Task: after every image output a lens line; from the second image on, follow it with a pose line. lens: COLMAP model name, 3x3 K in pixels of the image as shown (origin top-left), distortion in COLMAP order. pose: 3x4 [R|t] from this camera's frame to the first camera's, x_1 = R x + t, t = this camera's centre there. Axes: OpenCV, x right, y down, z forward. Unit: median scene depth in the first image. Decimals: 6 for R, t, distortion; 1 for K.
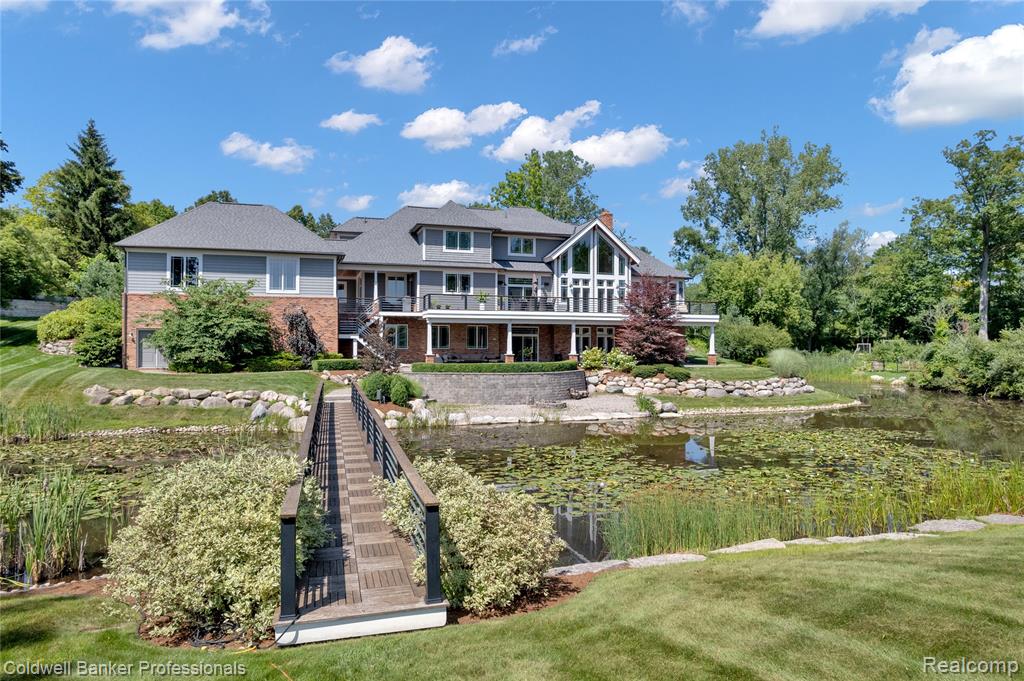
lens RADIAL K [[655.3, 0, 513.7], [0, 655.3, 344.8], [0, 0, 1]] dist [-0.066930, 0.055512]
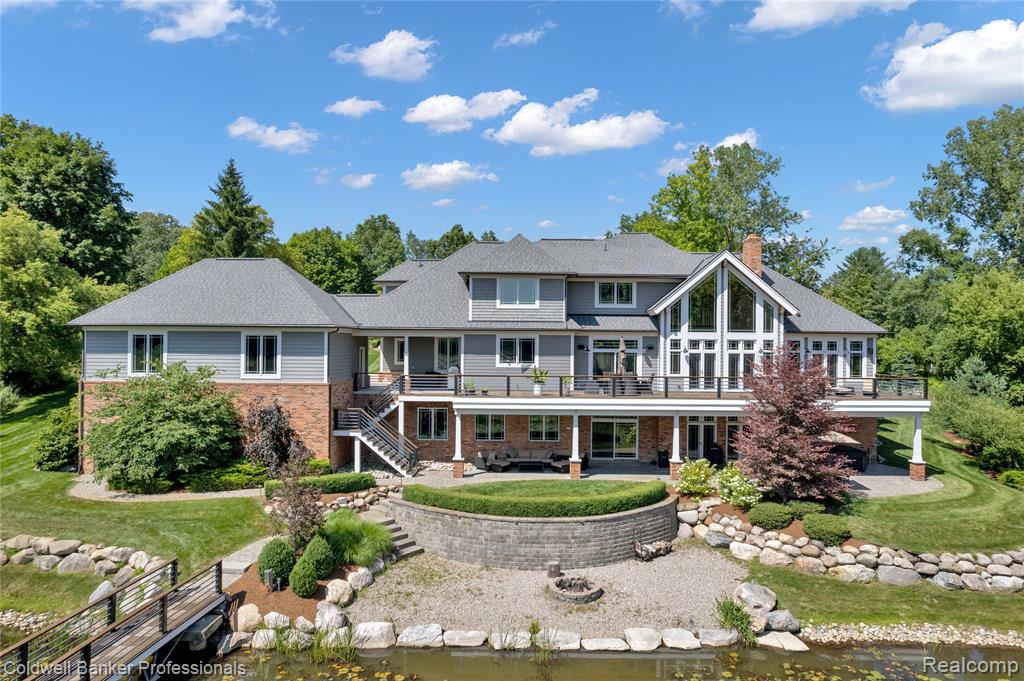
lens RADIAL K [[655.3, 0, 513.7], [0, 655.3, 344.8], [0, 0, 1]] dist [-0.066930, 0.055512]
pose [[0.944322, 0.005078, -0.328982, 0.159939], [-0.004909, 0.999987, 0.001343, -0.108169], [0.328985, 0.000346, 0.944335, 0.331326]]
